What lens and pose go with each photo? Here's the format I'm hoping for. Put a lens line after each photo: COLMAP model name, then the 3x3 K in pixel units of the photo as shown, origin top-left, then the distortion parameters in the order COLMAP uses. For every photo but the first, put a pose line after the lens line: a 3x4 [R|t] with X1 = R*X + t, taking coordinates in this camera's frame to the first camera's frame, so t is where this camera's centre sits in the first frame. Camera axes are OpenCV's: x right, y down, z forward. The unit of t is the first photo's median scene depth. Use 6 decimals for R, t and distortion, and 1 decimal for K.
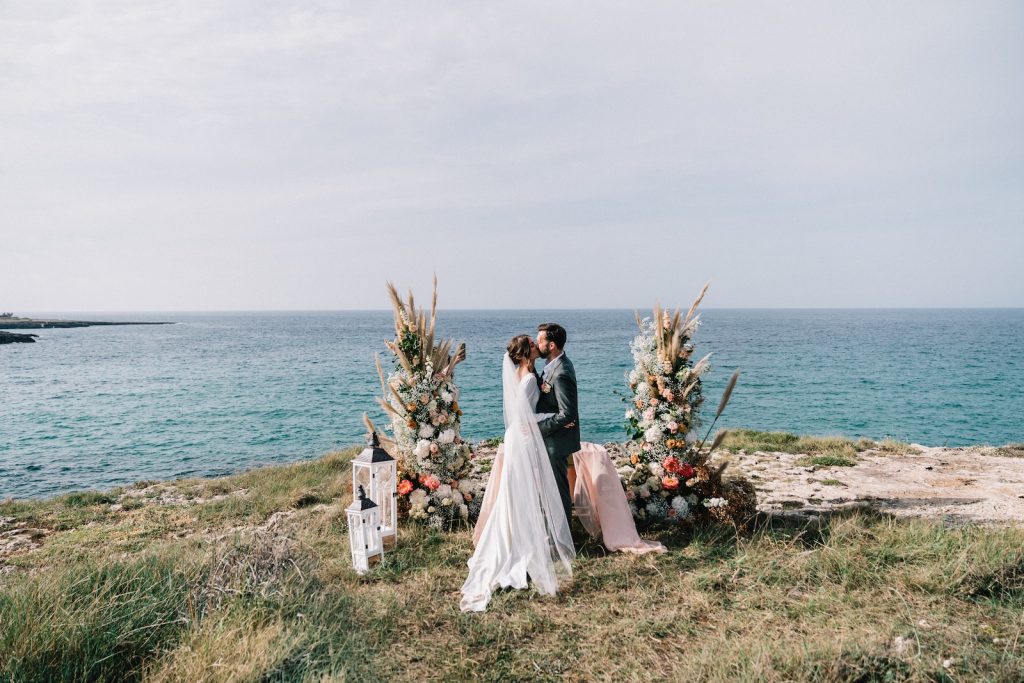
lens RADIAL K [[722.3, 0, 512.0], [0, 722.3, 341.5], [0, 0, 1]] dist [-0.028586, 0.006341]
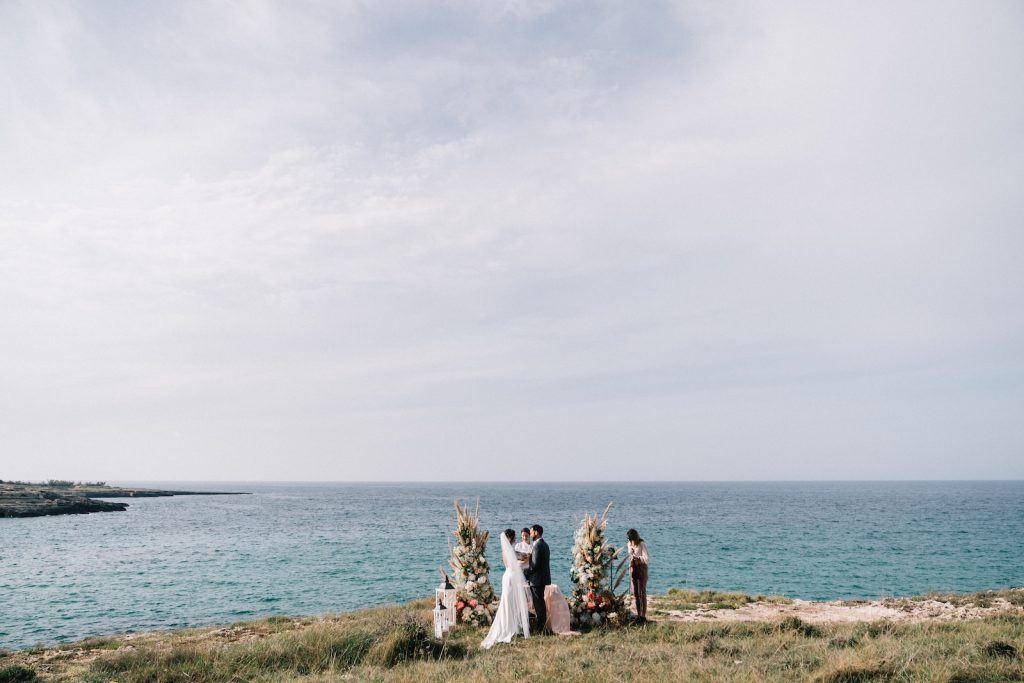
lens RADIAL K [[722.3, 0, 512.0], [0, 722.3, 341.5], [0, 0, 1]] dist [-0.028586, 0.006341]
pose [[0.995584, -0.014142, -0.092805, 0.190592], [-0.007816, 0.972667, -0.232074, -0.050002], [0.093550, 0.231775, 0.968261, -1.096659]]
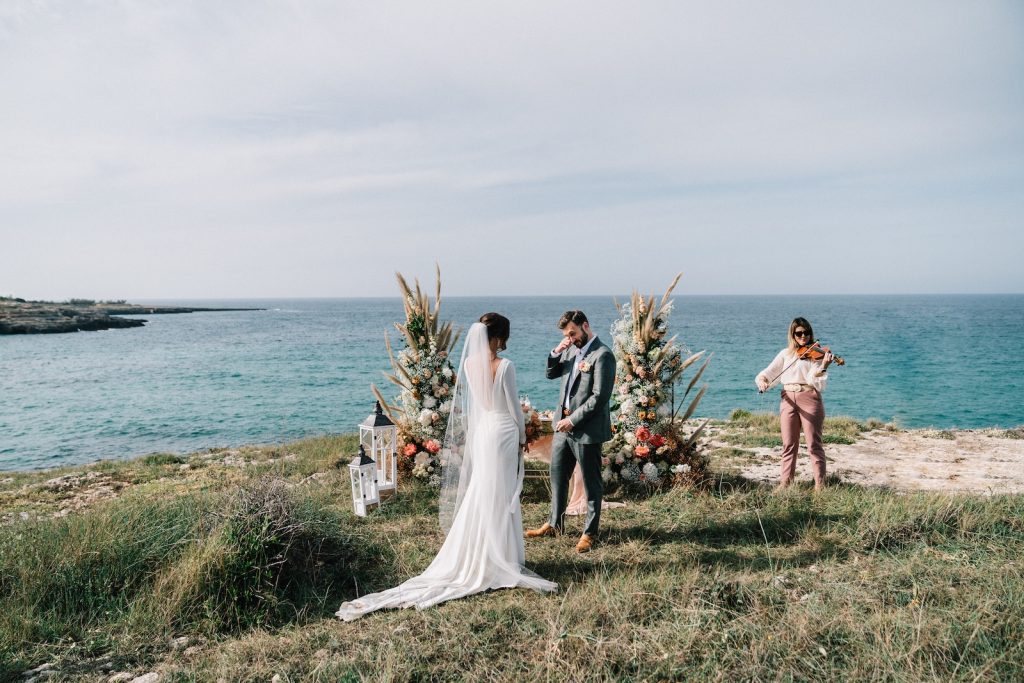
lens RADIAL K [[701.9, 0, 512.0], [0, 701.9, 341.5], [0, 0, 1]] dist [-0.023923, 0.001269]
pose [[0.994363, 0.004164, -0.105949, 0.130314], [-0.001961, 0.999780, 0.020881, 0.004820], [0.106013, -0.020556, 0.994152, -0.093553]]
